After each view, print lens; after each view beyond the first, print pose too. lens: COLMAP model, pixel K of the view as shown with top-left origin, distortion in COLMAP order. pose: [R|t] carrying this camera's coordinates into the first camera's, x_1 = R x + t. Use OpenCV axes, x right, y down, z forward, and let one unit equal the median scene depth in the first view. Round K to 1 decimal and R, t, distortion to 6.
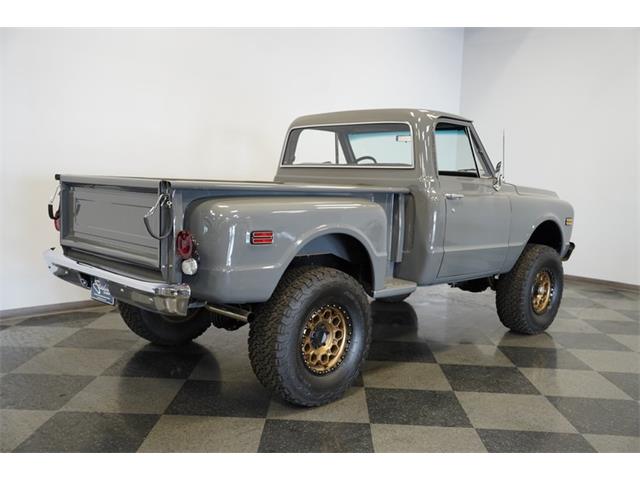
lens RADIAL K [[607.2, 0, 322.7], [0, 607.2, 235.1], [0, 0, 1]] dist [-0.035372, 0.000000]
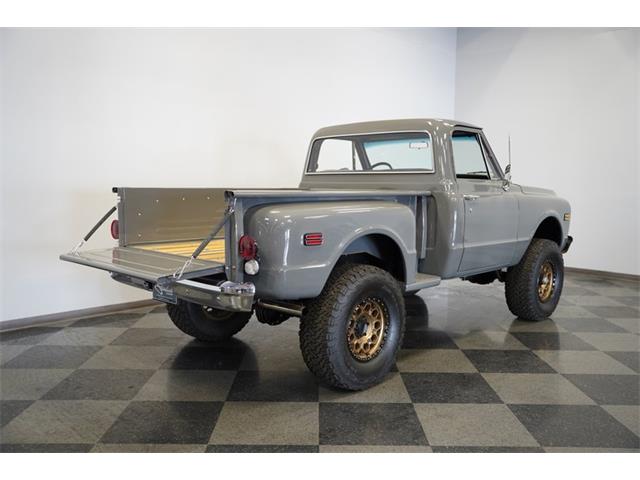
lens RADIAL K [[576.3, 0, 316.1], [0, 576.3, 236.8], [0, 0, 1]] dist [-0.072271, 0.002744]
pose [[0.999548, -0.029651, 0.004922, -0.072365], [0.029652, 0.999560, 0.000026, -0.000319], [-0.004921, 0.000120, 0.999988, -0.039551]]
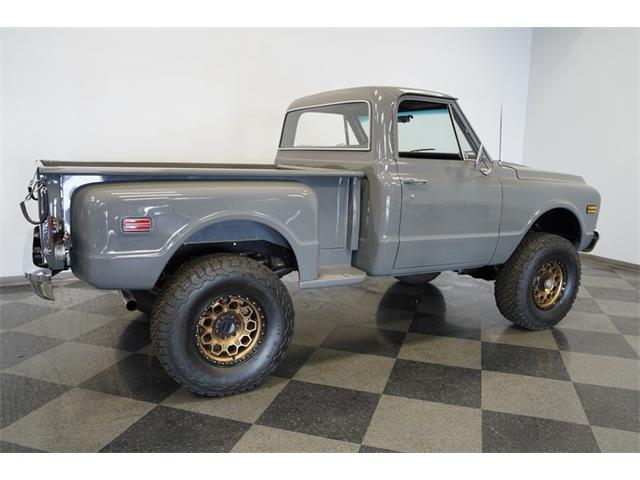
lens RADIAL K [[524.3, 0, 324.3], [0, 524.3, 241.9], [0, 0, 1]] dist [-0.106972, 0.009539]
pose [[0.966816, 0.041311, -0.252112, 0.286868], [-0.024390, 0.997257, 0.069879, -0.024259], [0.254307, -0.061412, 0.965172, 0.202308]]
